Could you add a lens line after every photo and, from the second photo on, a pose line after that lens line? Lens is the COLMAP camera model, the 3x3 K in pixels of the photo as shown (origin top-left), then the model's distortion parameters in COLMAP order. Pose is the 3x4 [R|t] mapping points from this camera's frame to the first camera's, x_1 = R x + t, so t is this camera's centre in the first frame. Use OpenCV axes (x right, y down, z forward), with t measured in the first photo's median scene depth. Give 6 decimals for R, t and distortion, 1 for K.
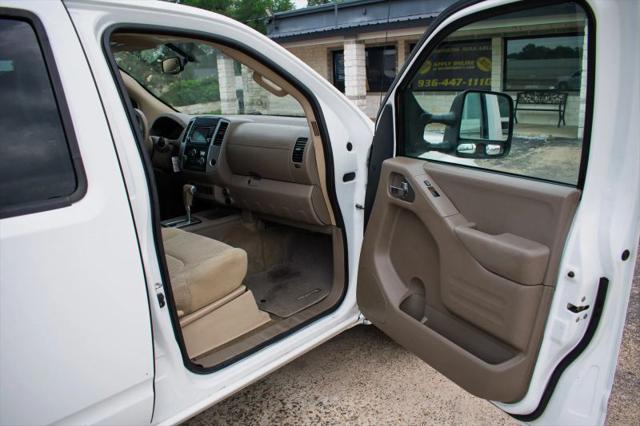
lens RADIAL K [[699.5, 0, 320.0], [0, 699.5, 213.0], [0, 0, 1]] dist [-0.067308, -0.011036]
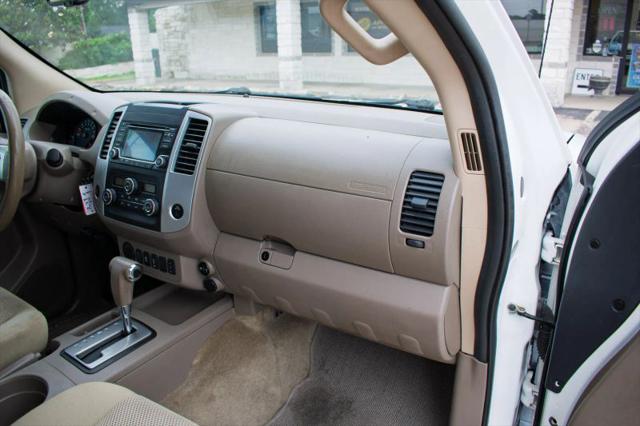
lens RADIAL K [[555.1, 0, 320.0], [0, 555.1, 213.0], [0, 0, 1]] dist [-0.082513, 0.001363]
pose [[0.980483, -0.041021, 0.192278, -0.124266], [0.019206, 0.993298, 0.113975, -0.103671], [-0.195665, -0.108057, 0.974699, 0.605080]]
